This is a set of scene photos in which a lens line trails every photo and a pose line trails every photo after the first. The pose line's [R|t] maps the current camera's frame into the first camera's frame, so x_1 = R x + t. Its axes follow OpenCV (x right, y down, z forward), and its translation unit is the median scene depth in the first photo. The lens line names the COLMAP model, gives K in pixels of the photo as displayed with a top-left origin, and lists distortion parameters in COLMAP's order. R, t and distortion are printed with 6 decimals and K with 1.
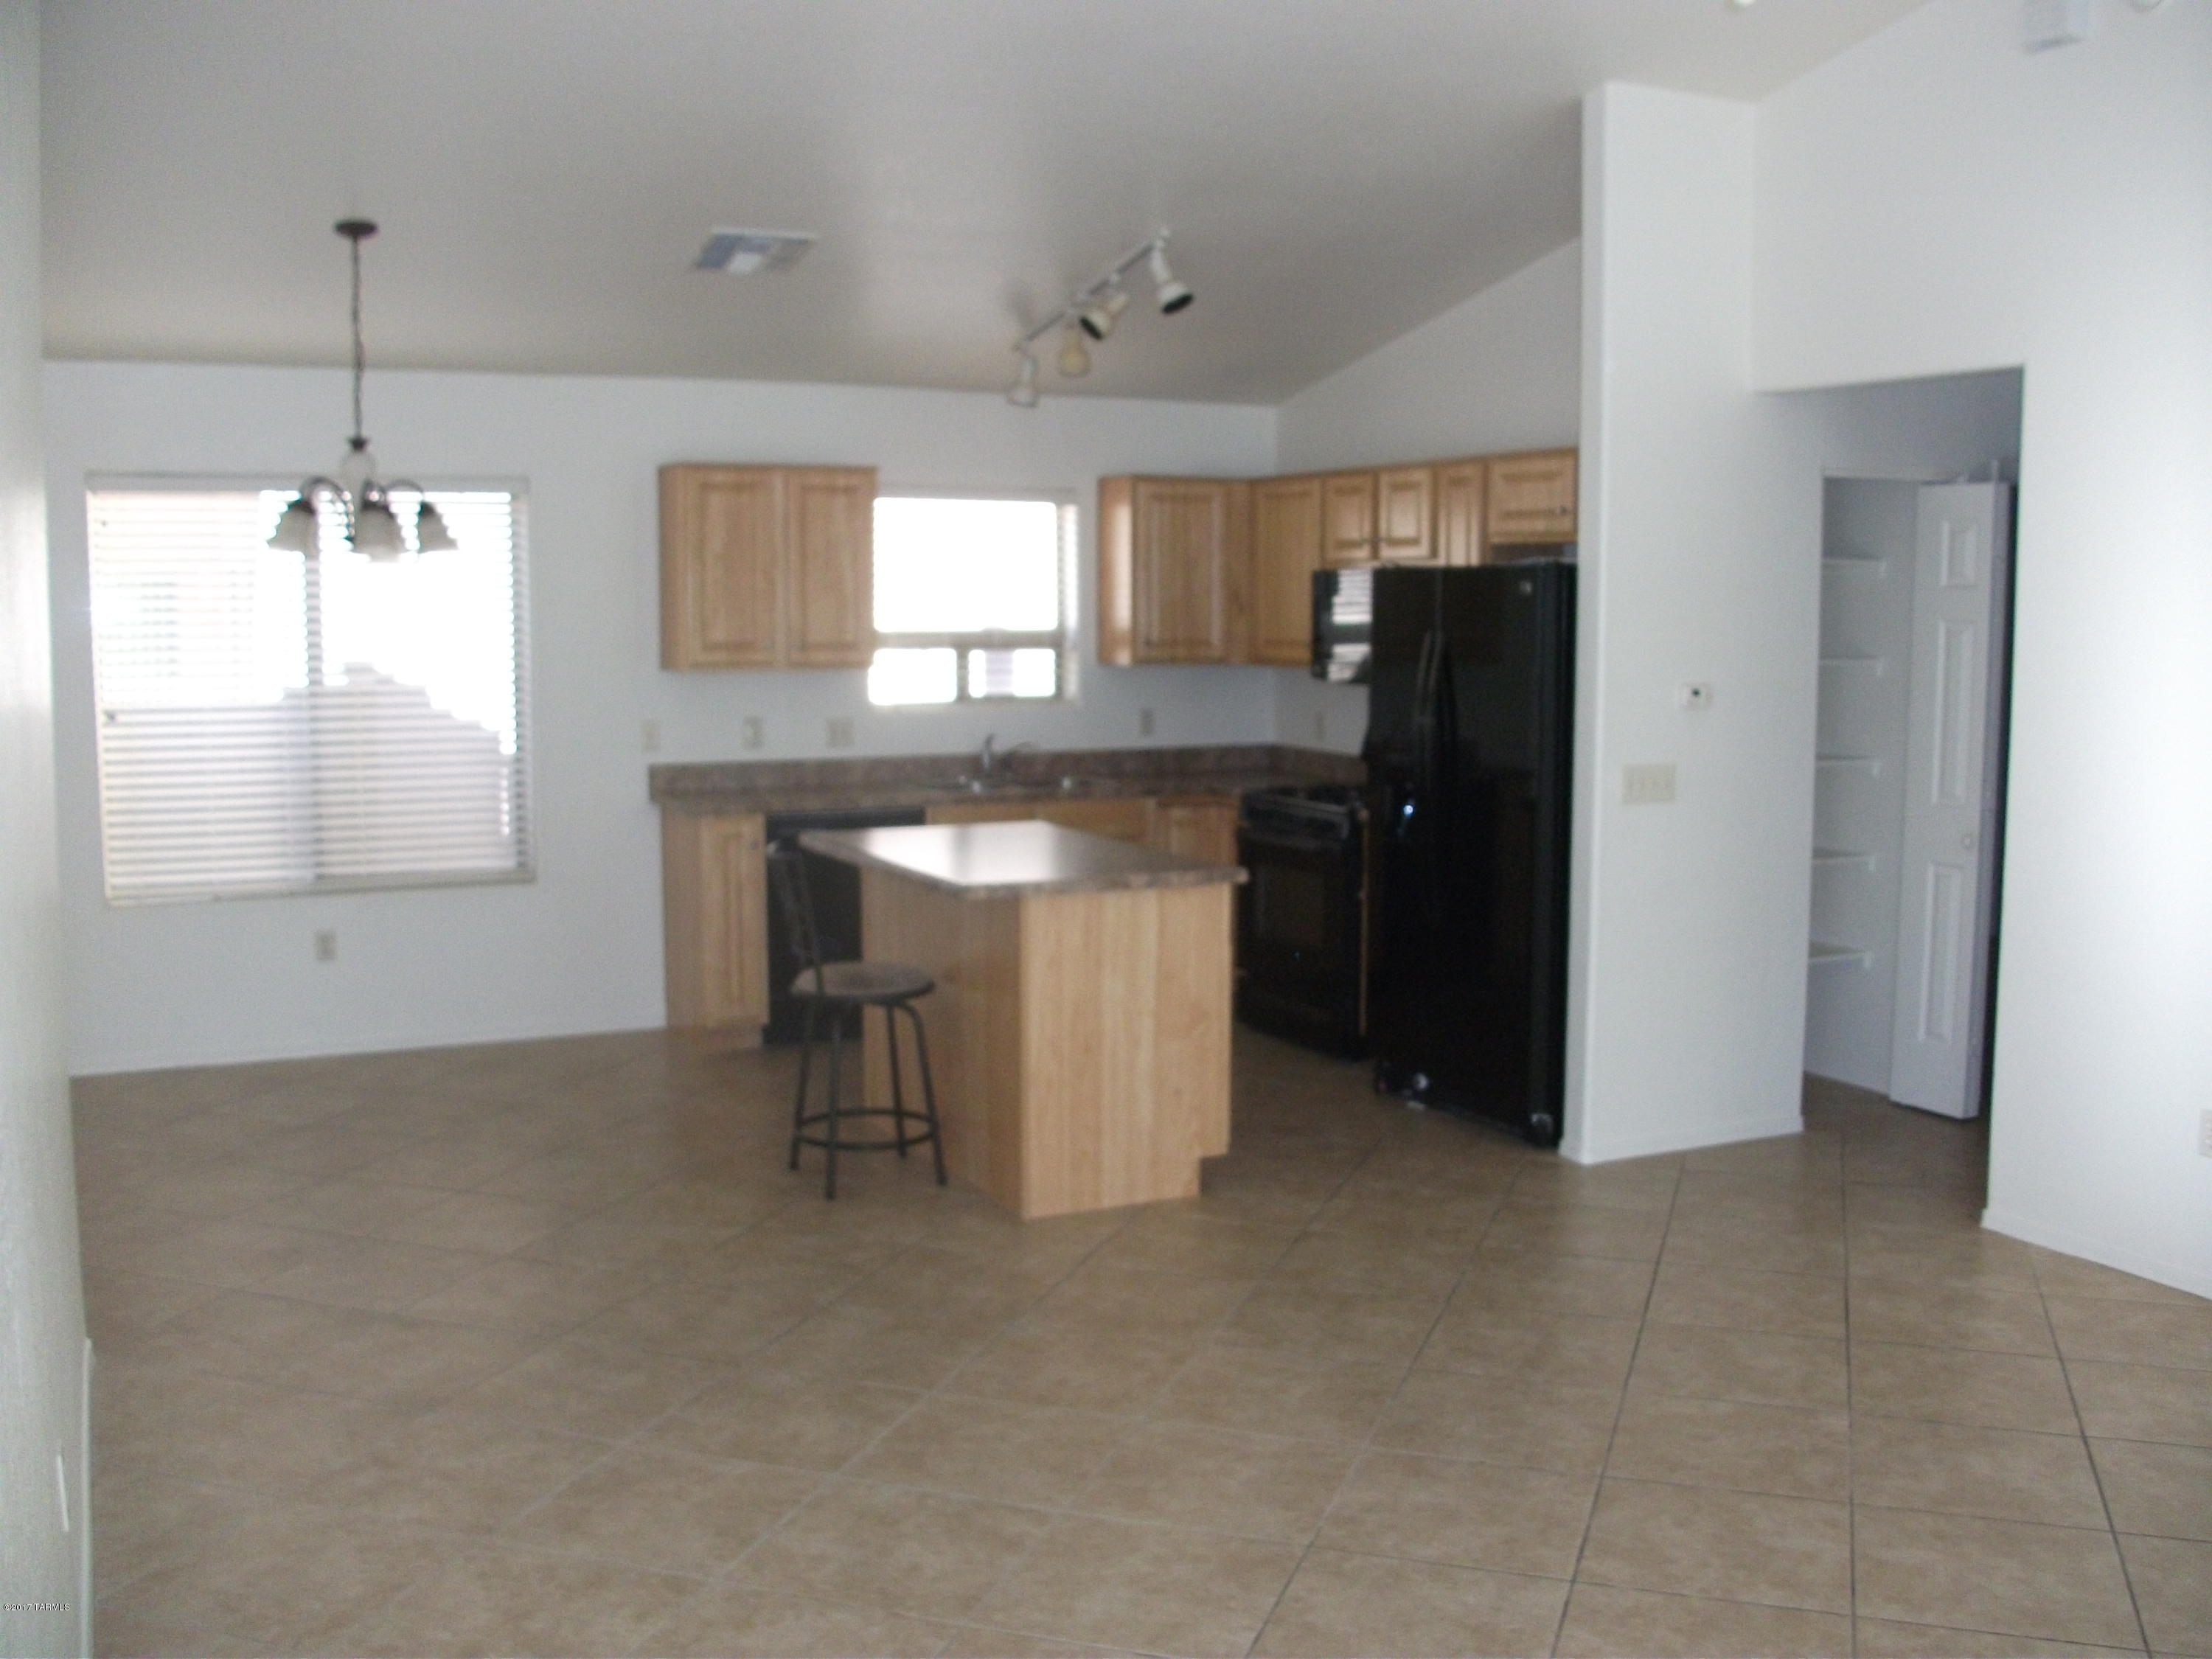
lens RADIAL K [[2104.7, 0, 1141.5], [0, 2104.7, 831.6], [0, 0, 1]] dist [-0.123392, 0.005191]
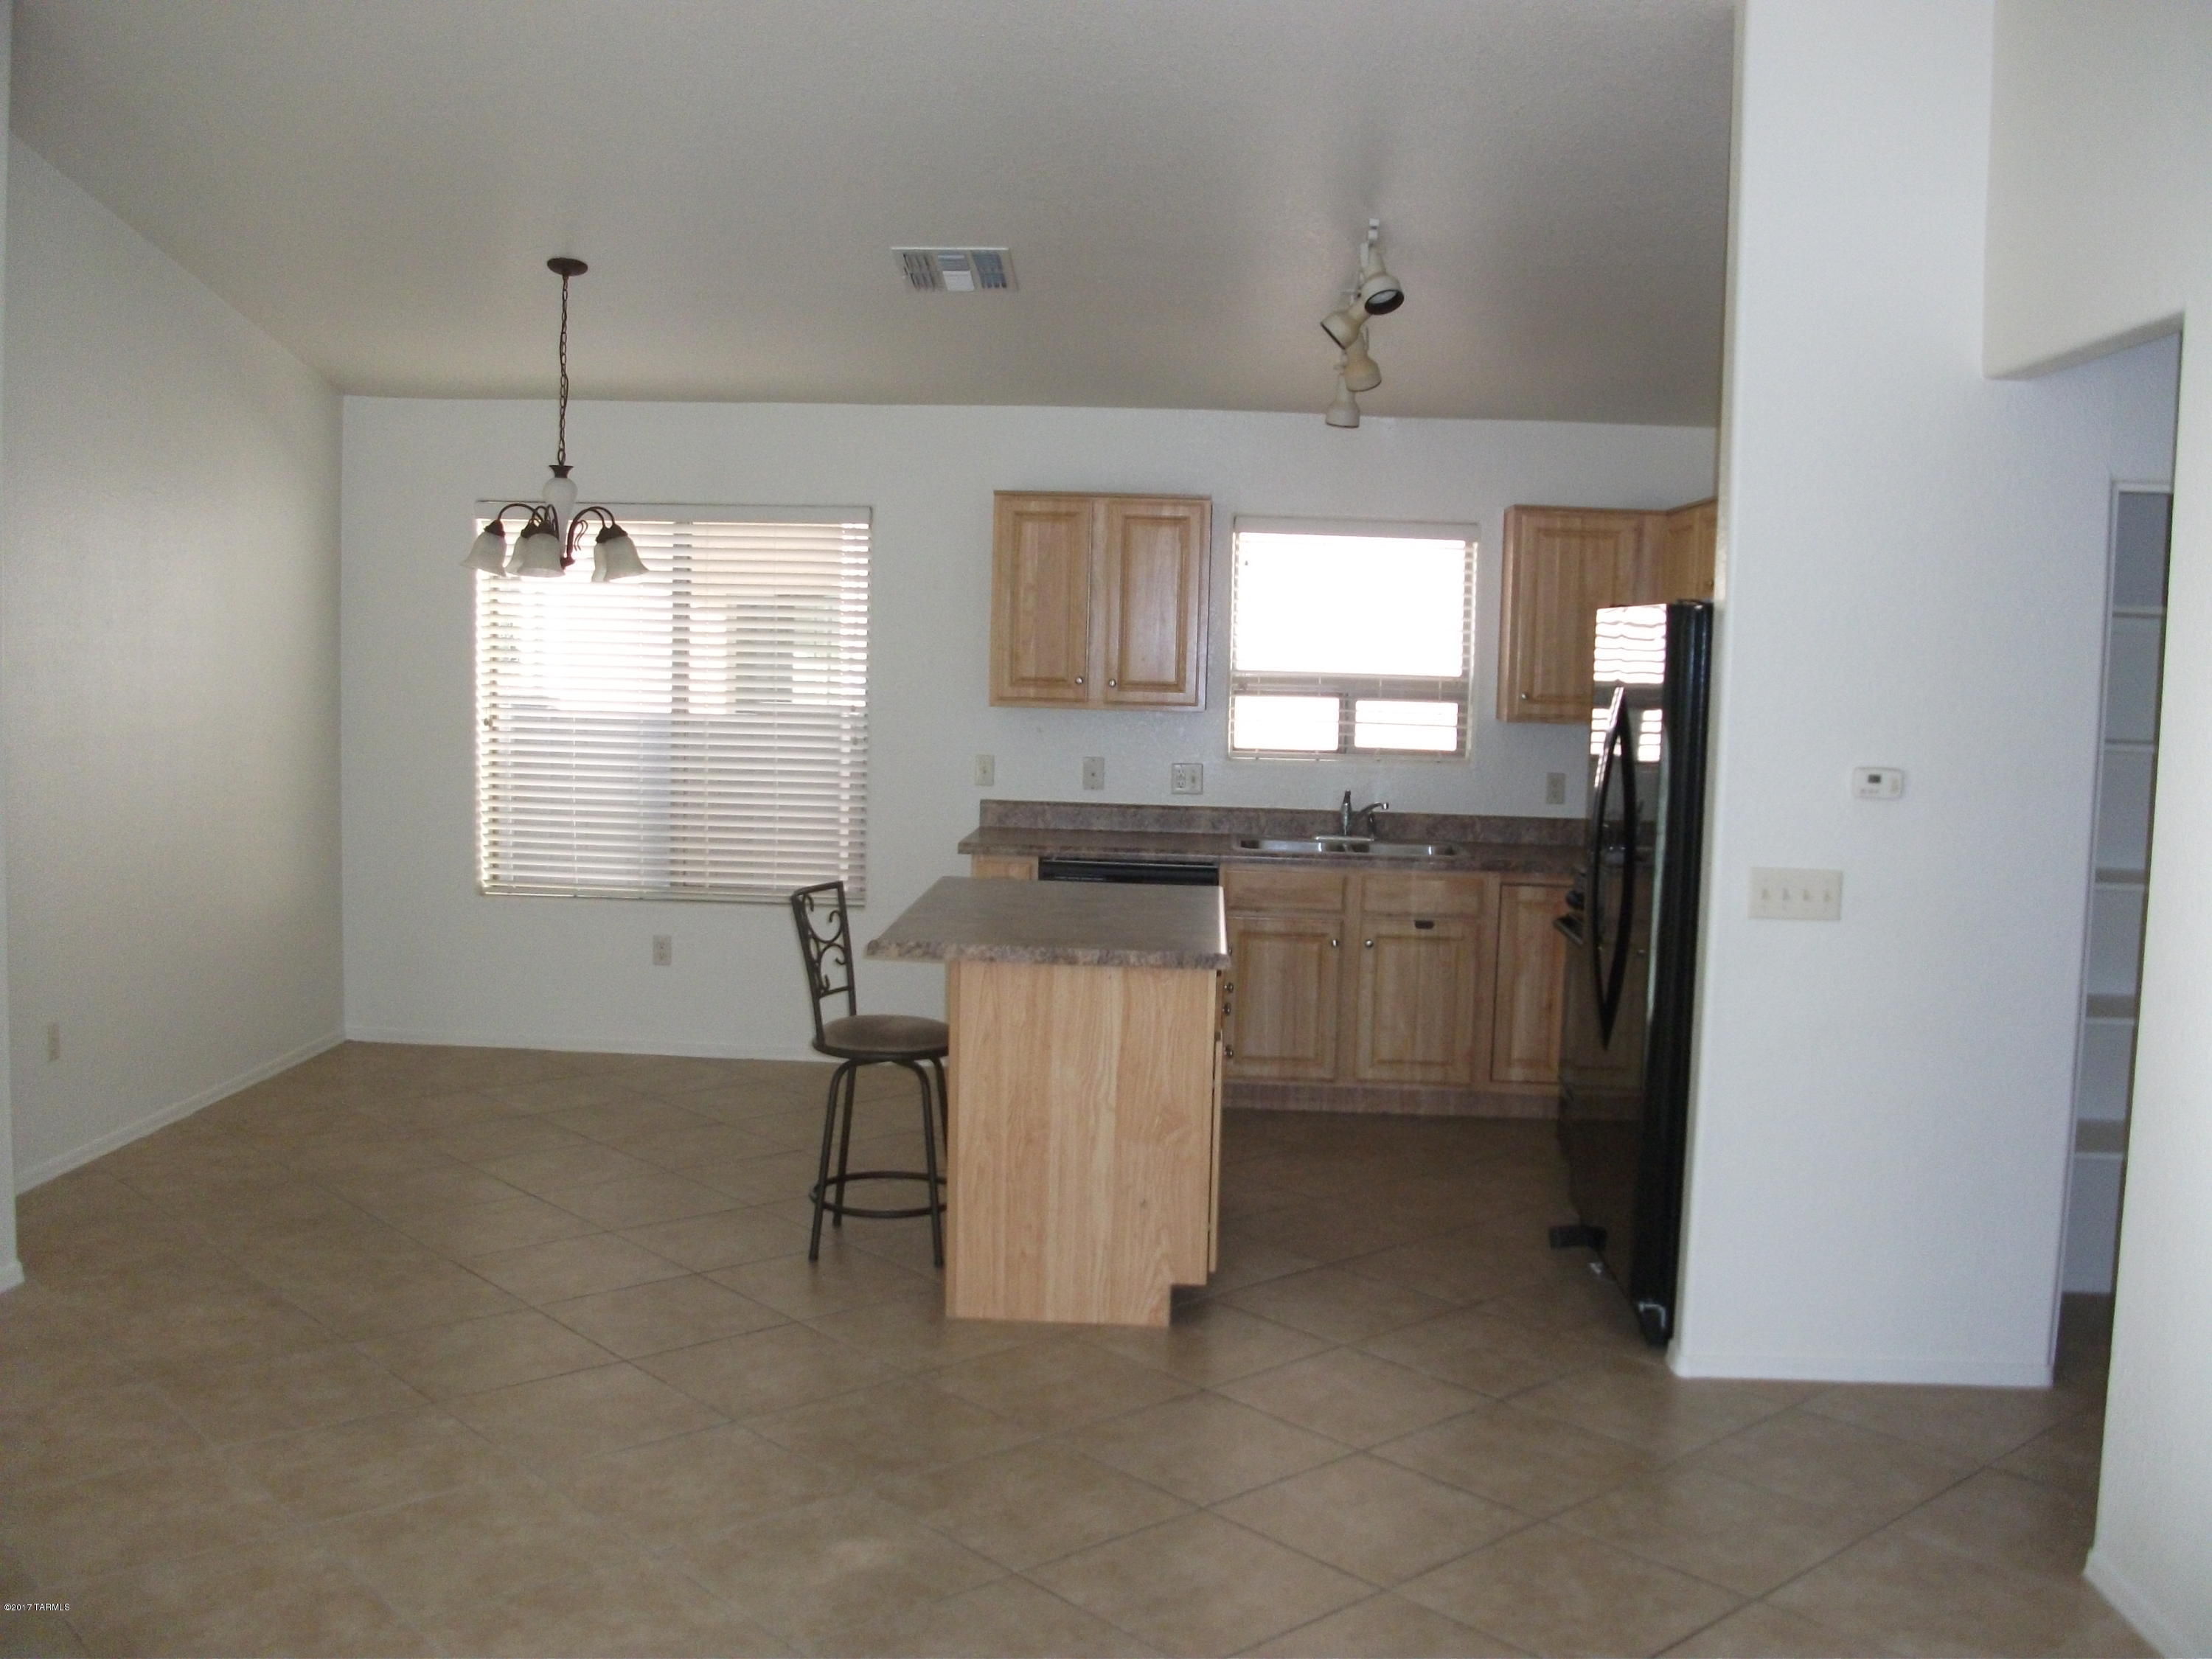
lens RADIAL K [[2104.7, 0, 1141.5], [0, 2104.7, 831.6], [0, 0, 1]] dist [-0.123392, 0.005191]
pose [[0.872942, 0.067340, -0.483153, 0.322636], [-0.079970, 0.996782, -0.005558, -0.018310], [0.481224, 0.043490, 0.875518, 0.181345]]
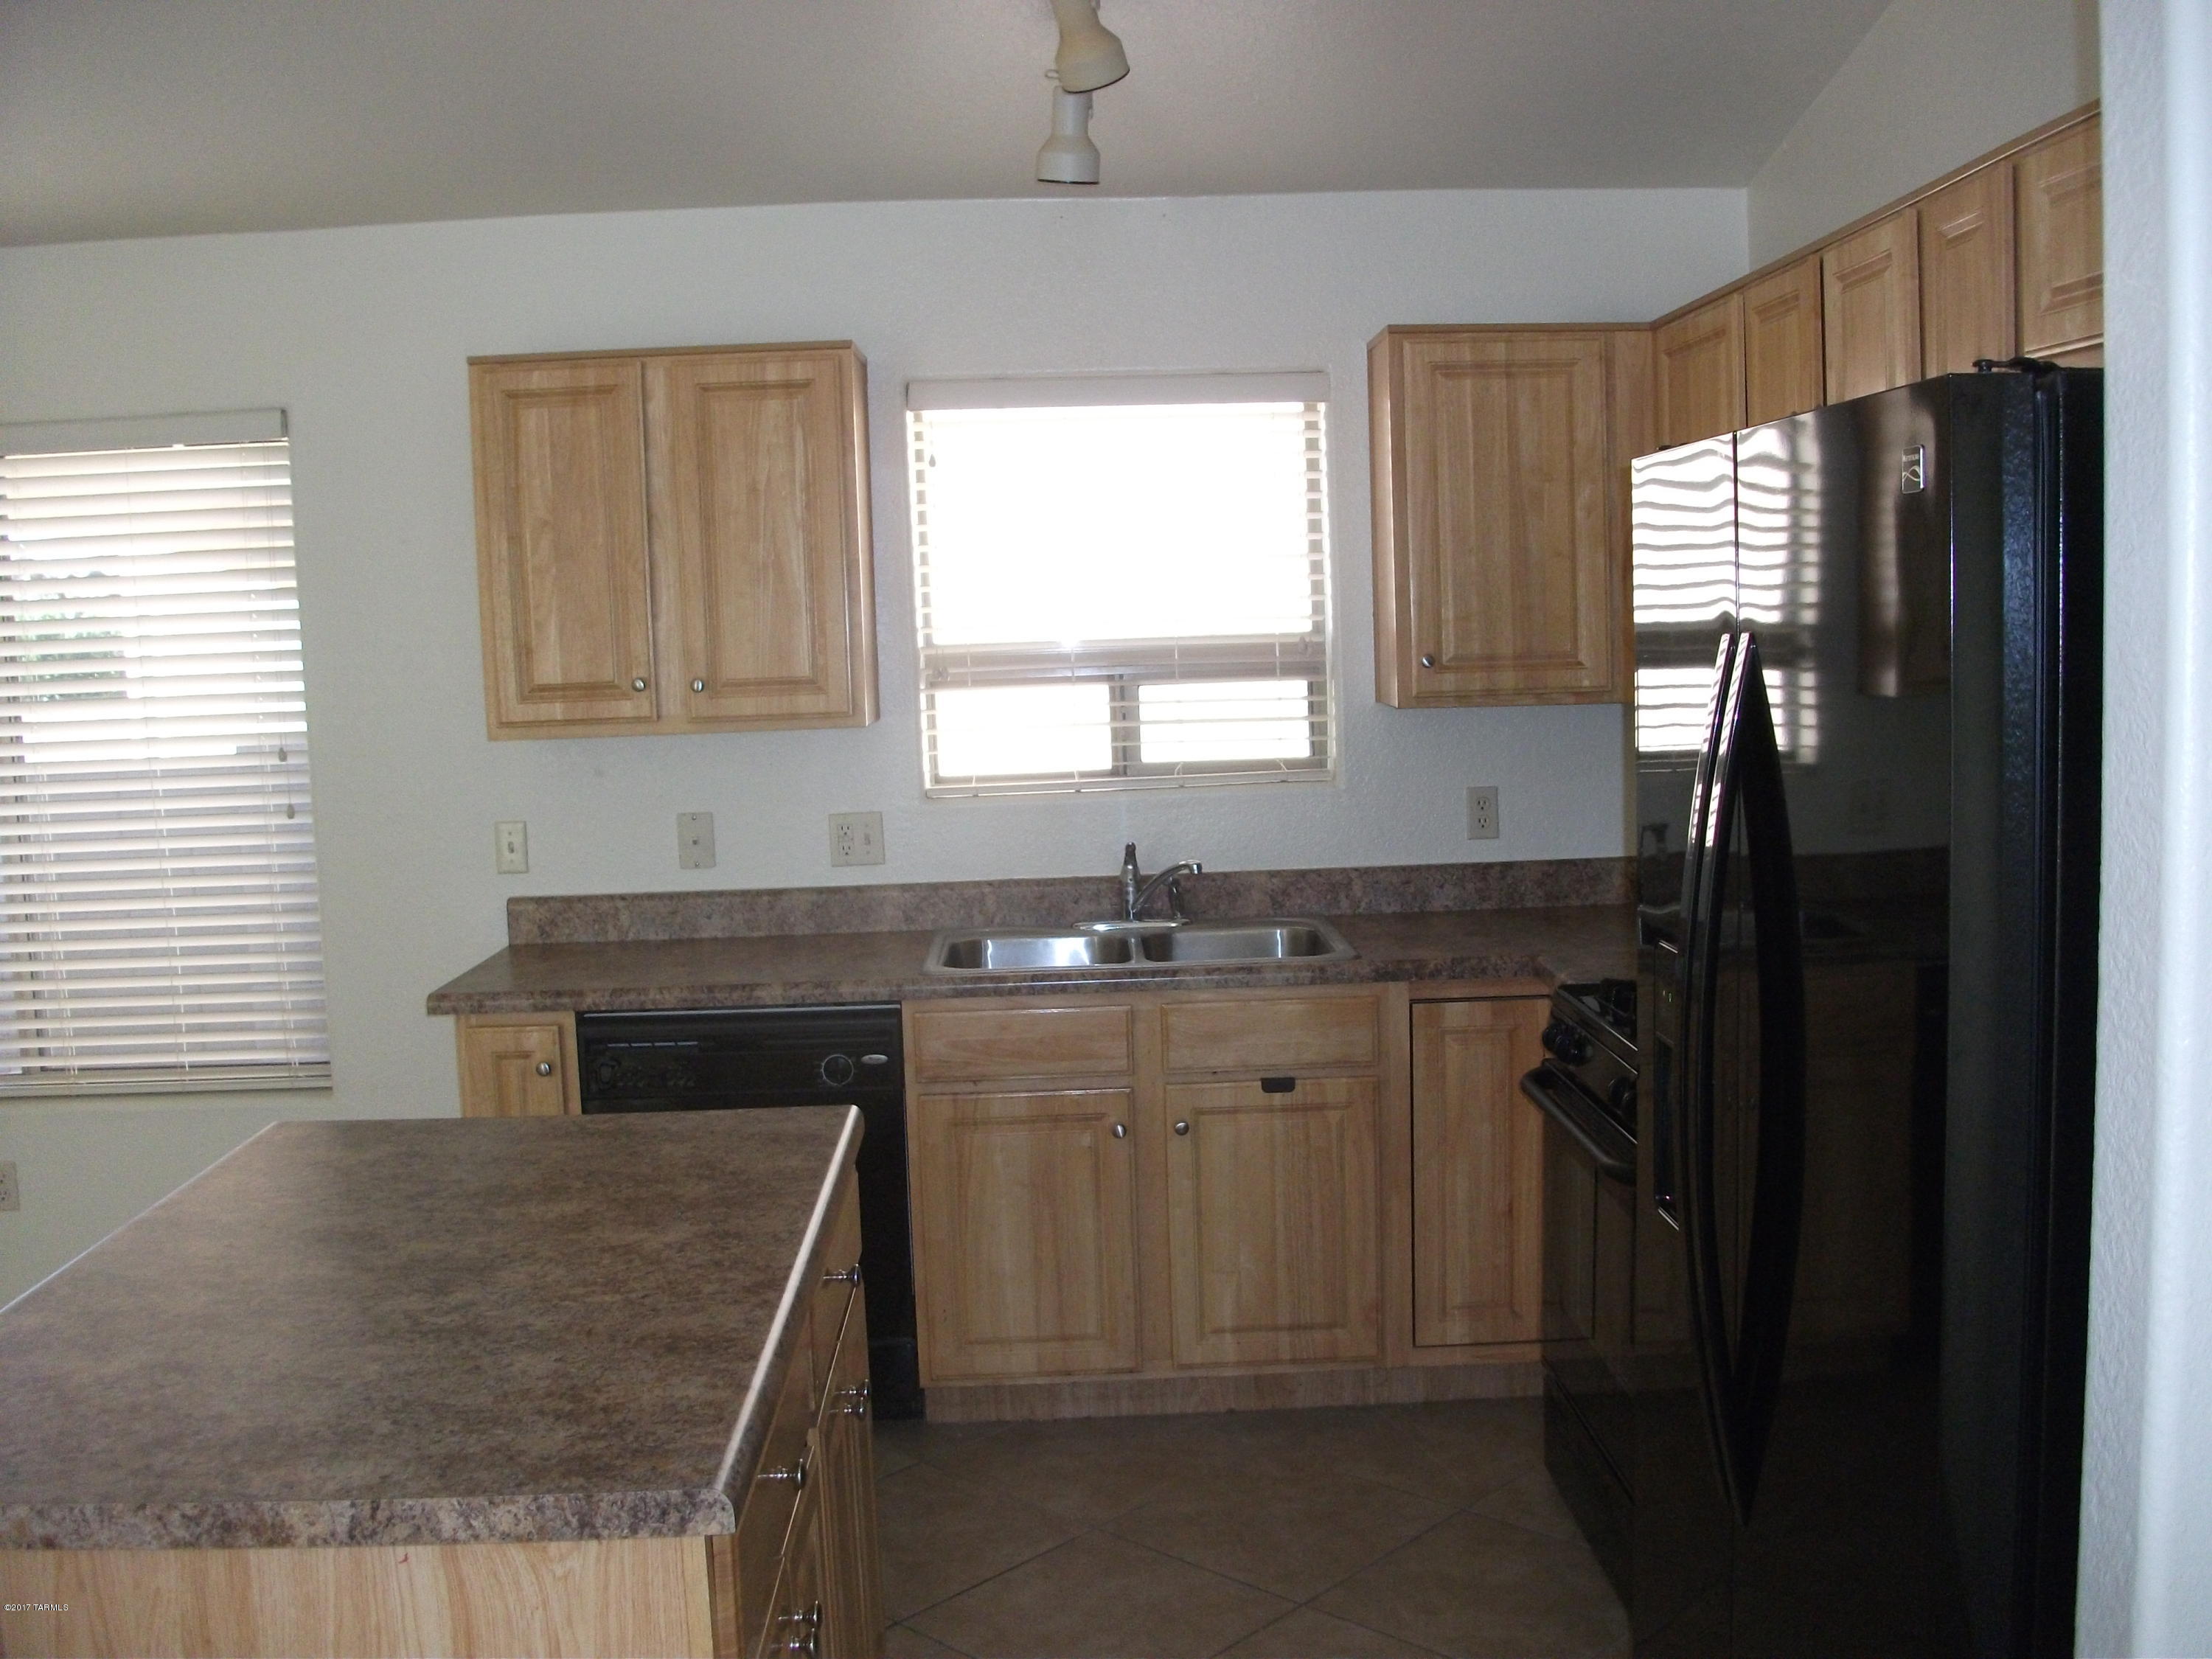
lens RADIAL K [[2104.7, 0, 1141.5], [0, 2104.7, 831.6], [0, 0, 1]] dist [-0.123392, 0.005191]
pose [[0.909783, 0.011357, -0.414930, 0.164971], [-0.011359, 0.999932, 0.002463, -0.056163], [0.414930, 0.002473, 0.909850, 0.581953]]
